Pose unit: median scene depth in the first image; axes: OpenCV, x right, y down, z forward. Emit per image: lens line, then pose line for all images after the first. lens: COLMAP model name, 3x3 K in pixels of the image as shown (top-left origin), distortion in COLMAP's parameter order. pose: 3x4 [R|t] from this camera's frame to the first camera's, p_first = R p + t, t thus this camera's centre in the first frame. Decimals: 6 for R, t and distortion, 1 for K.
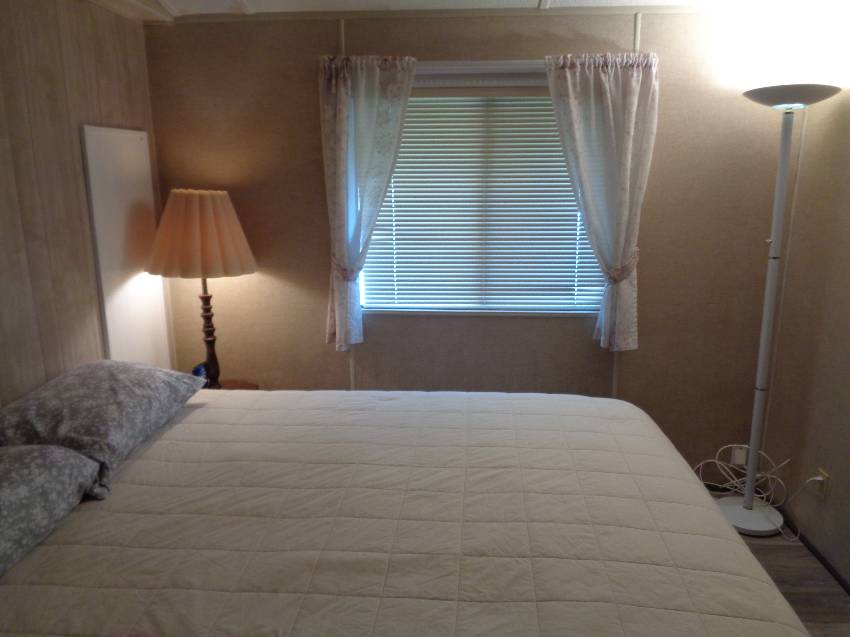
lens RADIAL K [[627.4, 0, 426.6], [0, 627.4, 320.3], [0, 0, 1]] dist [-0.008901, 0.002835]
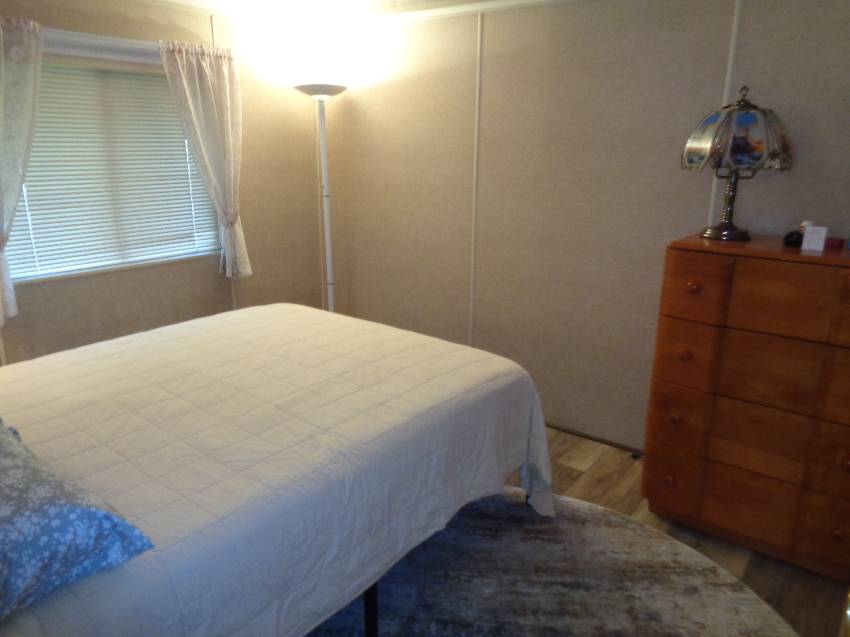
lens RADIAL K [[627.4, 0, 423.1], [0, 627.4, 319.6], [0, 0, 1]] dist [-0.008901, 0.002835]
pose [[0.559916, -0.215777, 0.799959, -0.600123], [0.186266, 0.973560, 0.132231, 0.035295], [-0.807341, 0.074967, 0.585304, -0.070161]]
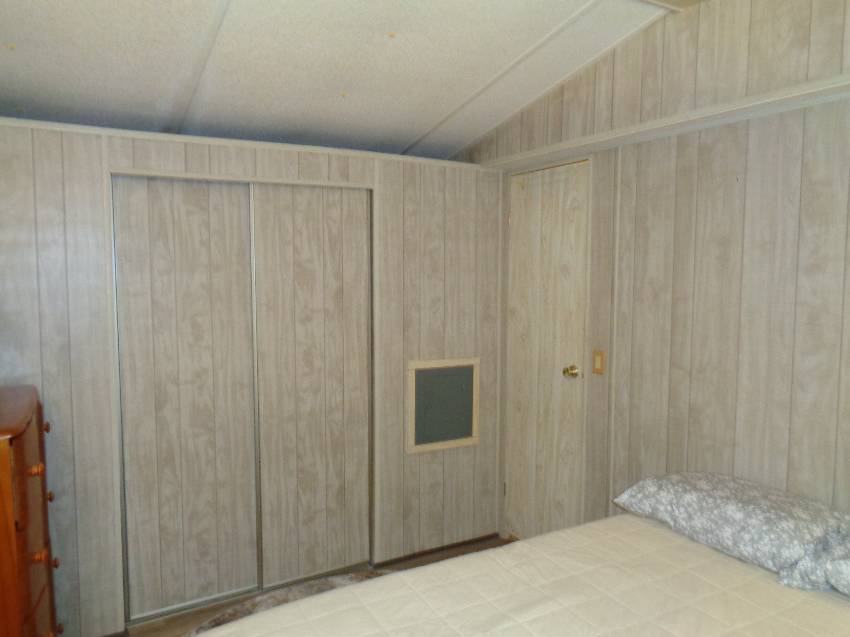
lens RADIAL K [[627.4, 0, 427.4], [0, 627.4, 311.9], [0, 0, 1]] dist [-0.008901, 0.002835]
pose [[-0.834055, 0.045445, -0.549806, 0.376334], [-0.126619, 0.954229, 0.270953, -0.251274], [0.536954, 0.295605, -0.790125, 0.912253]]
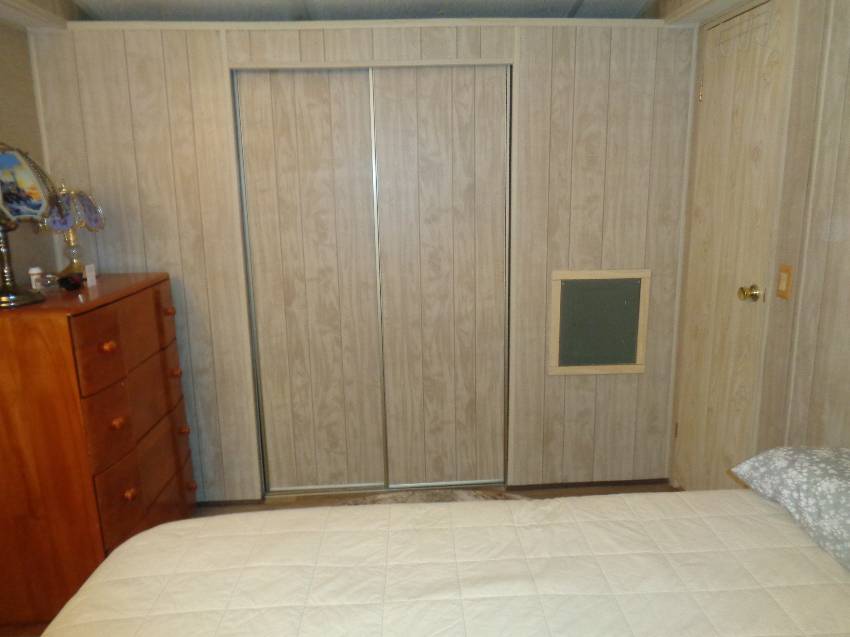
lens RADIAL K [[627.4, 0, 428.9], [0, 627.4, 311.8], [0, 0, 1]] dist [-0.008901, 0.002835]
pose [[-0.991806, 0.050425, -0.117377, 0.039568], [-0.005422, 0.901362, 0.433032, -0.211345], [0.127635, 0.430120, -0.893704, 0.898826]]
